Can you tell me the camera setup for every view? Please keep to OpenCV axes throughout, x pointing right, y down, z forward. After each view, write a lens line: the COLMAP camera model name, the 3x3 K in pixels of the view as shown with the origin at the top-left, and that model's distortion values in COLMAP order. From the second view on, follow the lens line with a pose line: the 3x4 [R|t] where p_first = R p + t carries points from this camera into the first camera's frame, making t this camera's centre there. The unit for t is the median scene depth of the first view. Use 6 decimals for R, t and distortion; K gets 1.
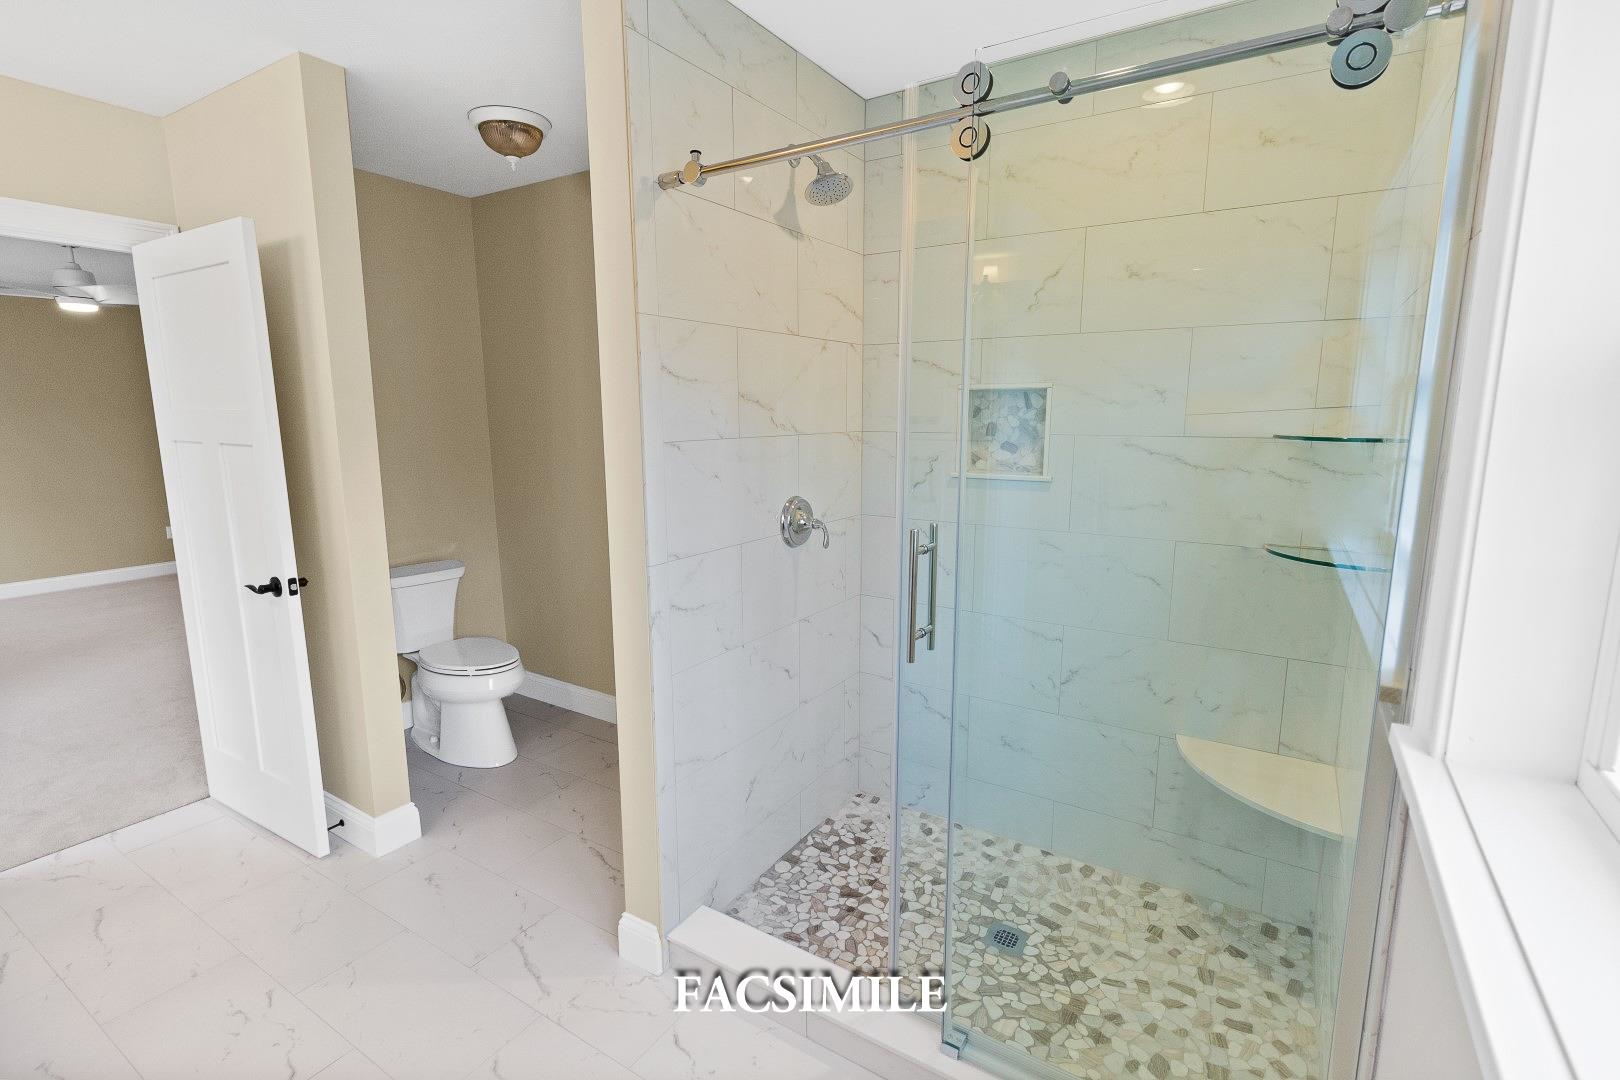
lens RADIAL K [[759.3, 0, 819.2], [0, 759.3, 535.7], [0, 0, 1]] dist [0.021486, -0.008817]
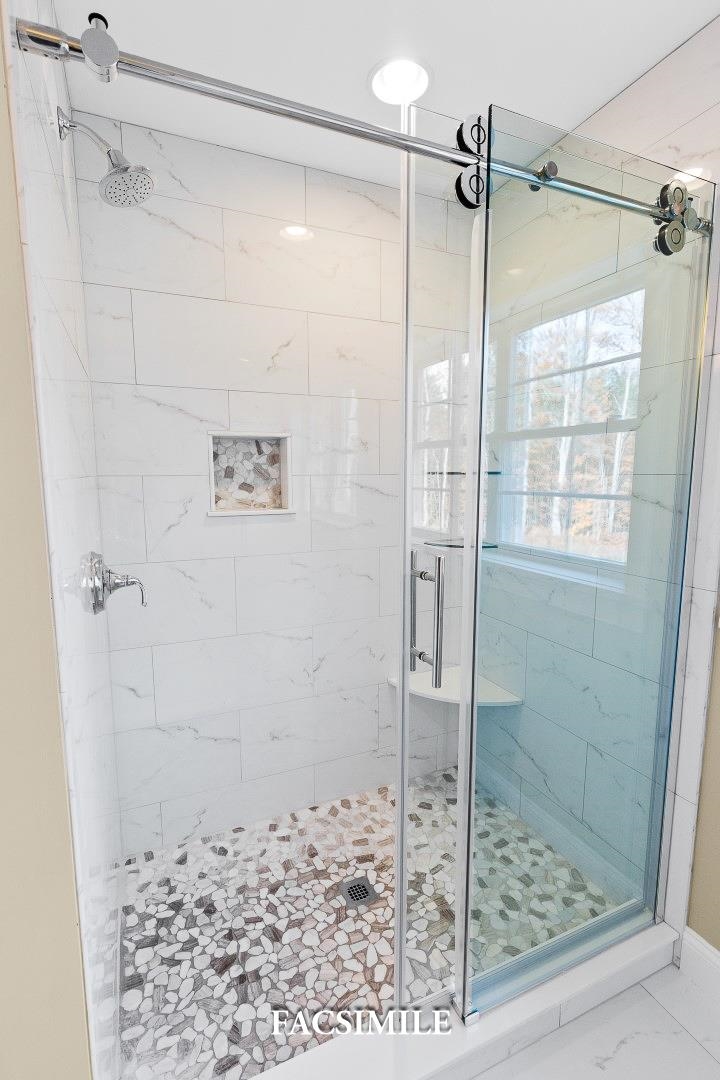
lens RADIAL K [[506.2, 0, 360.0], [0, 506.2, 540.0], [0, 0, 1]] dist [0.021486, -0.008817]
pose [[0.559912, -0.113217, 0.820780, -0.313814], [0.136926, 0.989643, 0.043102, -0.048904], [-0.817159, 0.088253, 0.569616, 0.445867]]
